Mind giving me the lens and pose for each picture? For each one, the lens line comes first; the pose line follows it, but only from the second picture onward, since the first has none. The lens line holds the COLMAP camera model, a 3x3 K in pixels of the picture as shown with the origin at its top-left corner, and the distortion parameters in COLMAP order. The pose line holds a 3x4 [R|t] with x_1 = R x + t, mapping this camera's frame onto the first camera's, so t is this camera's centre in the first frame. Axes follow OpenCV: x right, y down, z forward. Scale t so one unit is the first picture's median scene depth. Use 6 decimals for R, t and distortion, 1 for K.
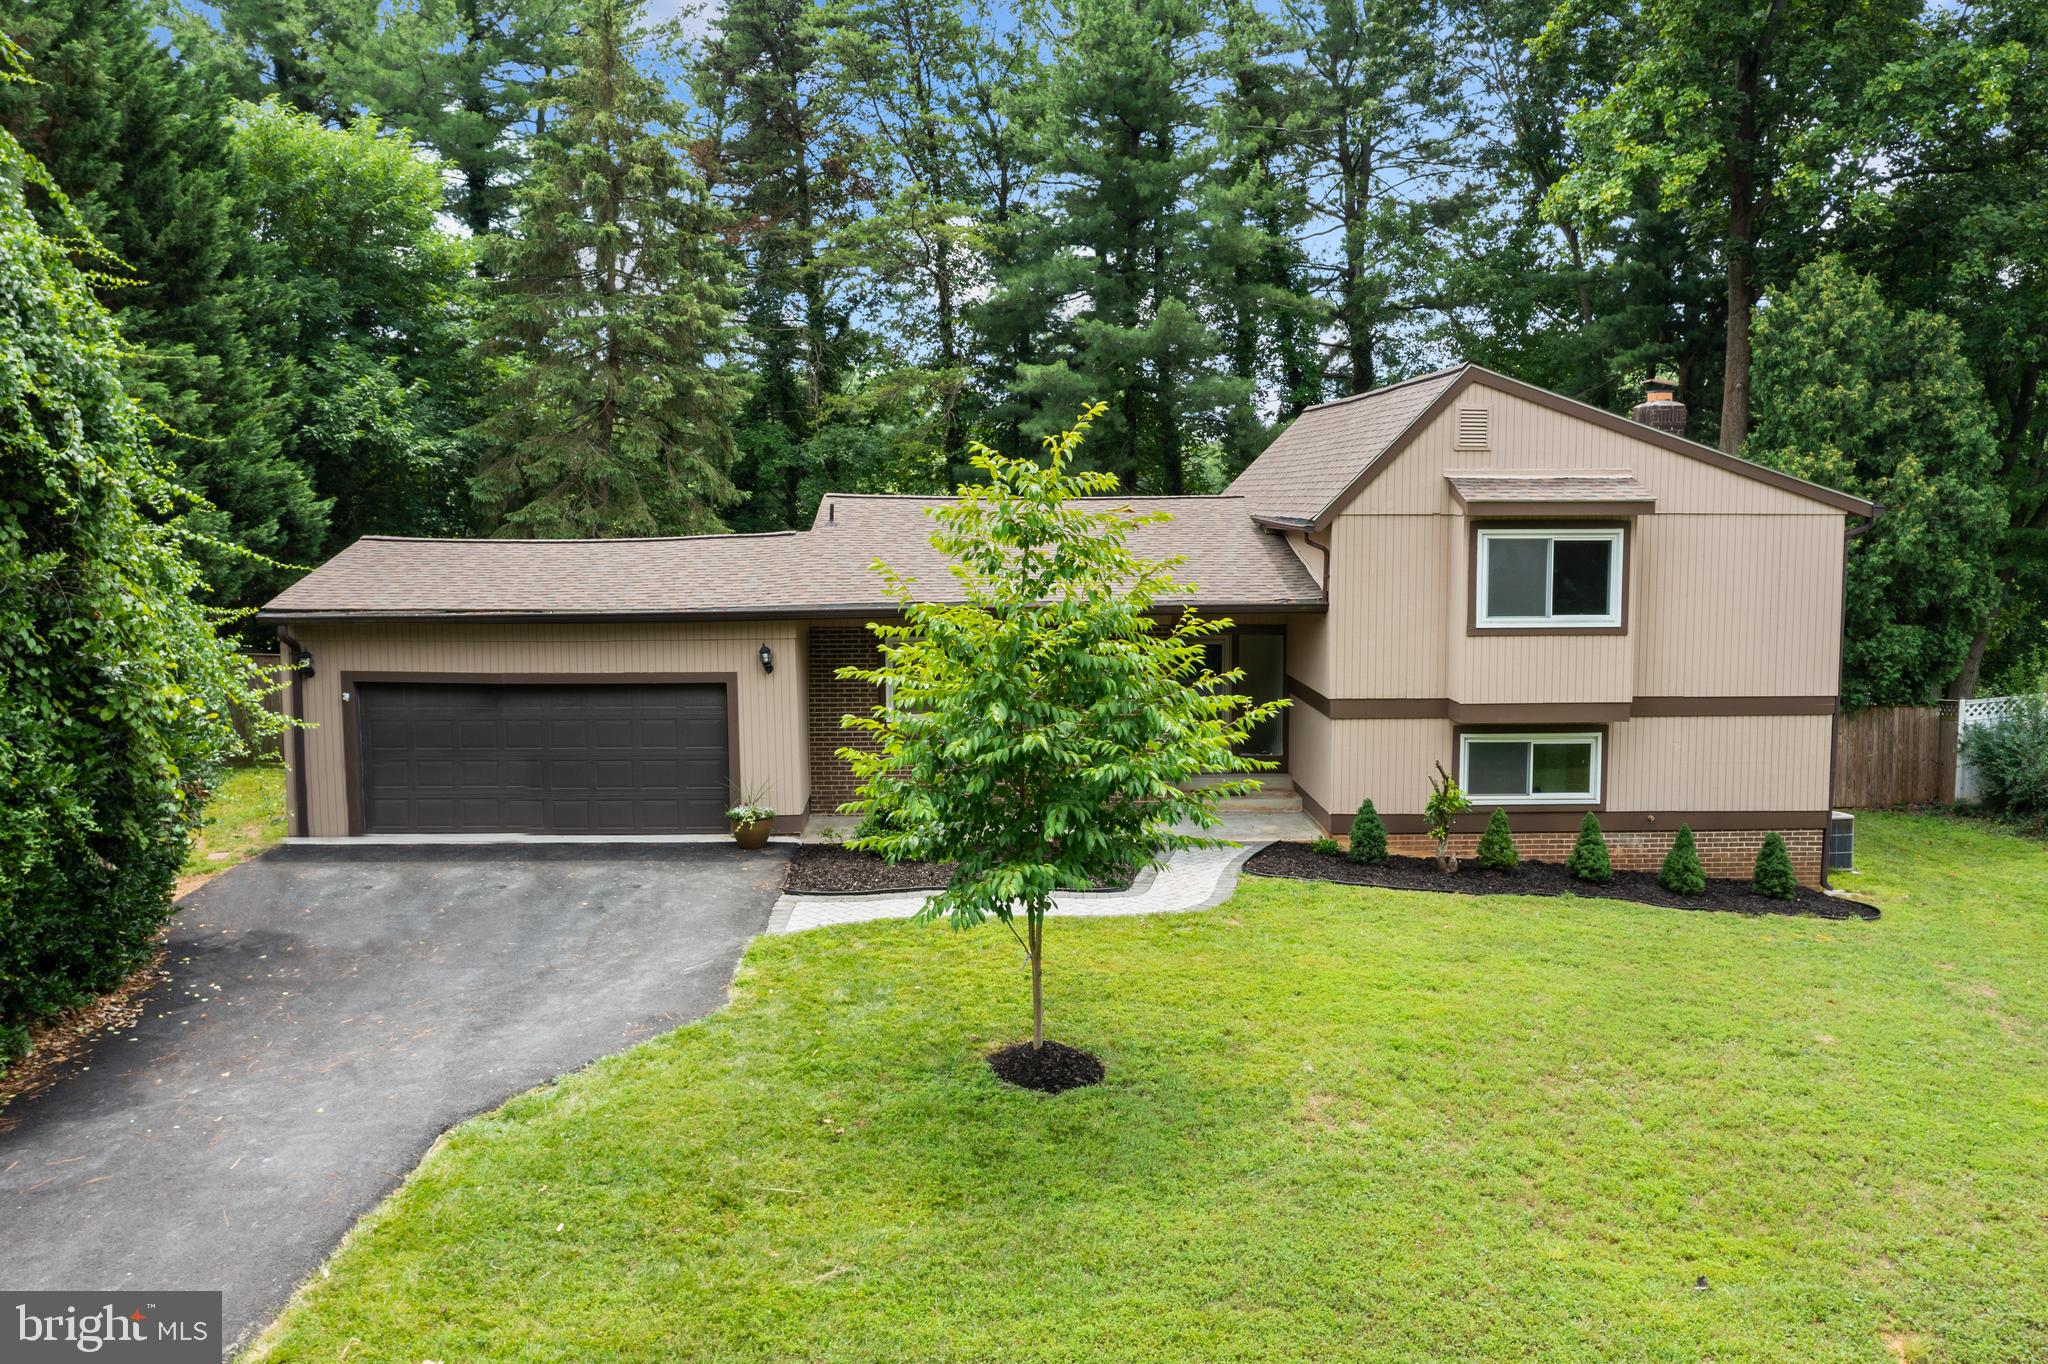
lens RADIAL K [[1595.1, 0, 1024.0], [0, 1595.1, 682.0], [0, 0, 1]] dist [-0.007793, -0.002526]
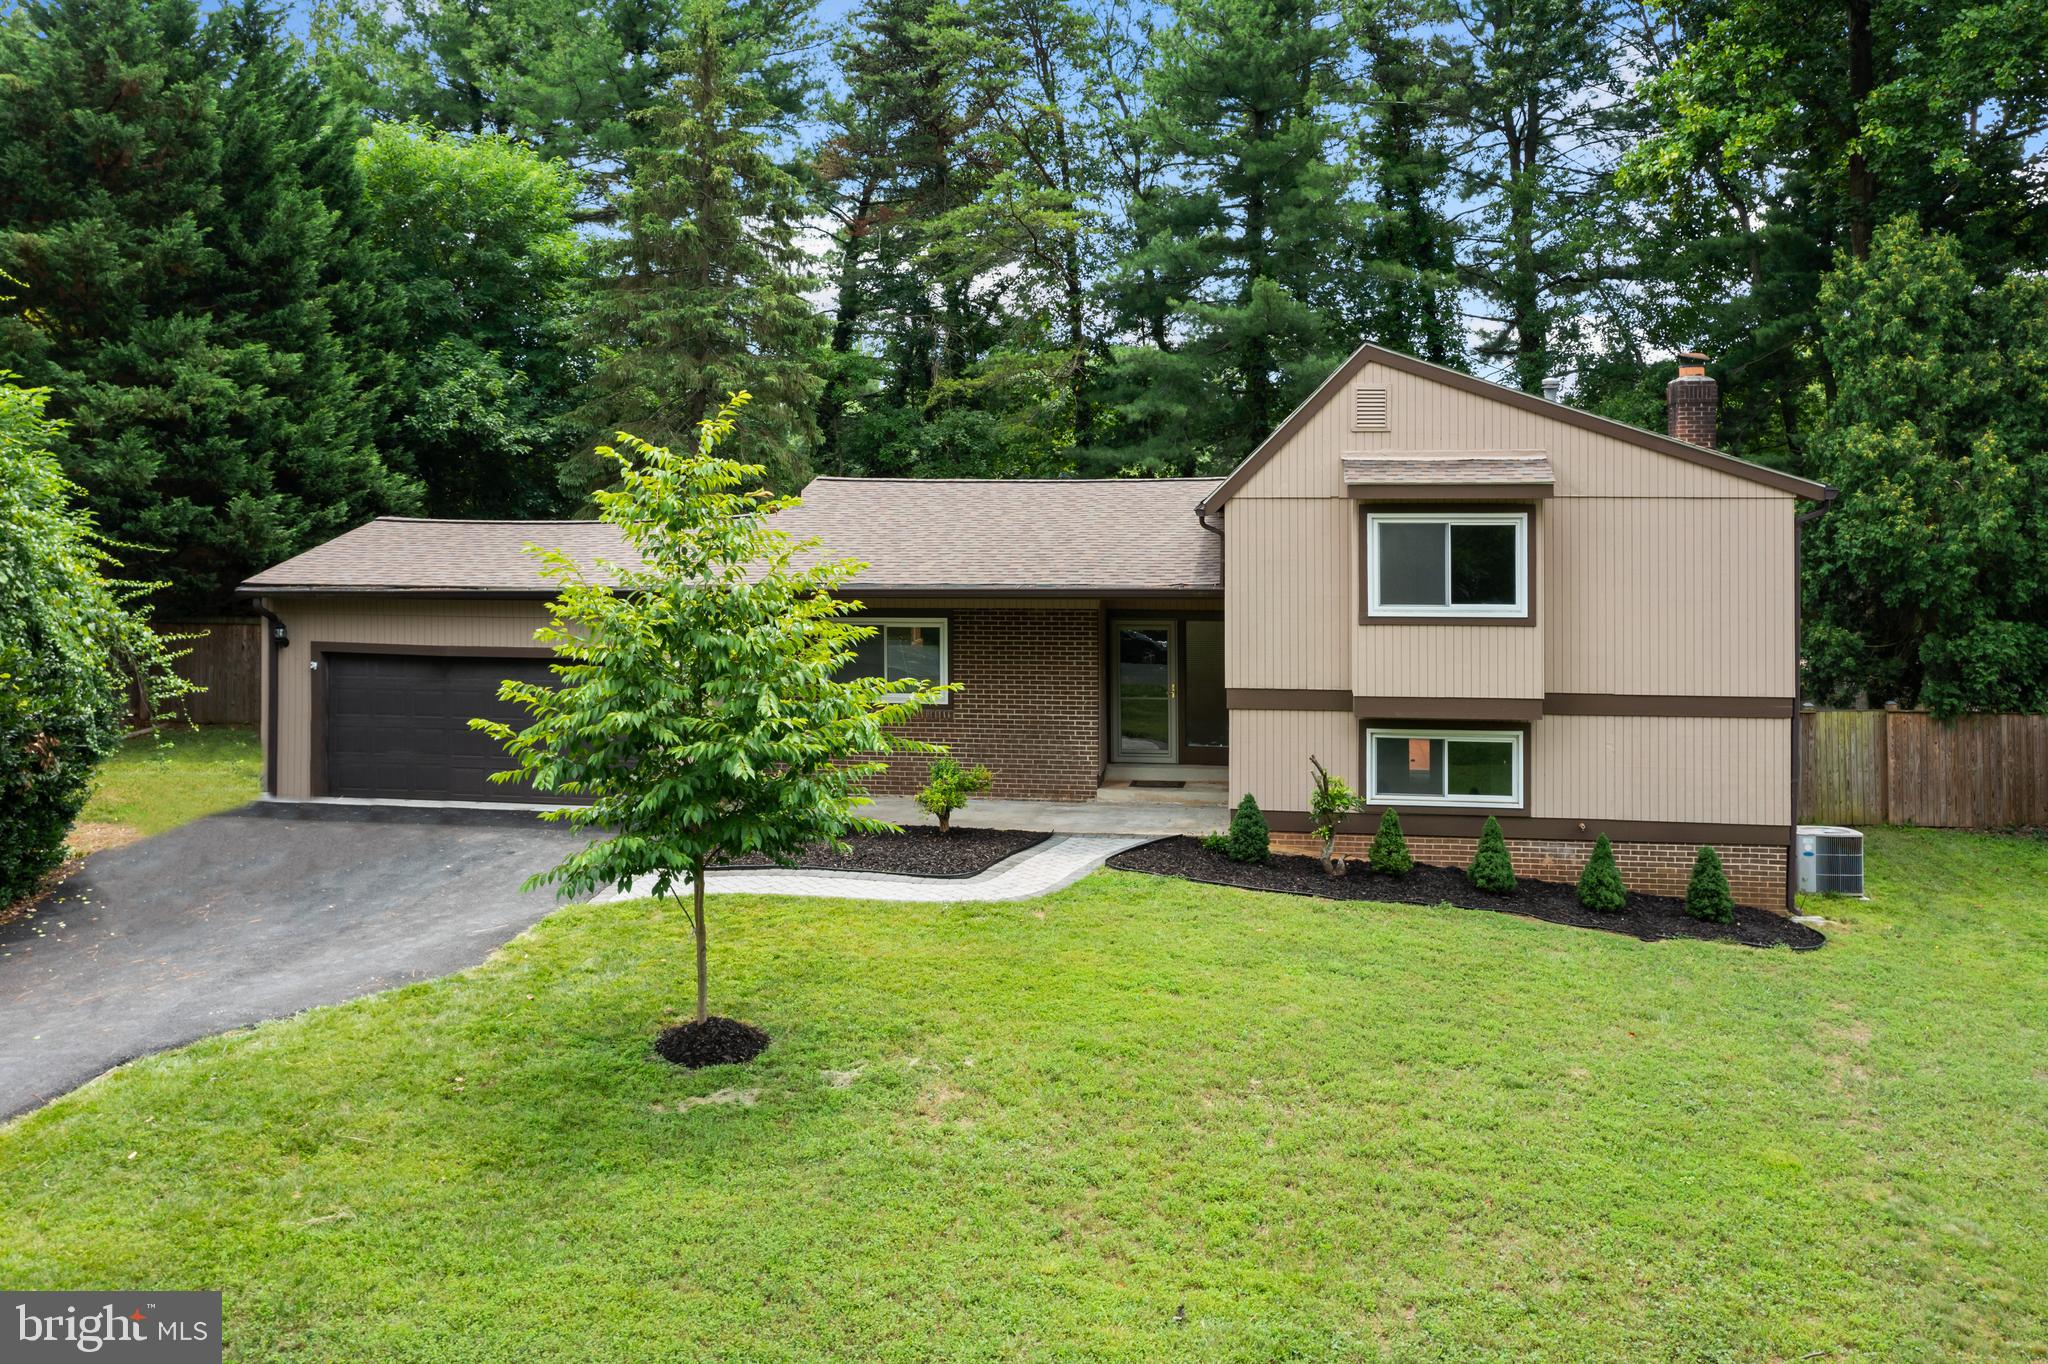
lens RADIAL K [[1641.5, 0, 1023.0], [0, 1641.5, 527.1], [0, 0, 1]] dist [-0.009462, -0.004035]
pose [[0.981183, 0.003936, -0.193040, 0.262604], [-0.020517, 0.996257, -0.083968, -0.000642], [0.191987, 0.086349, 0.977591, -0.001921]]
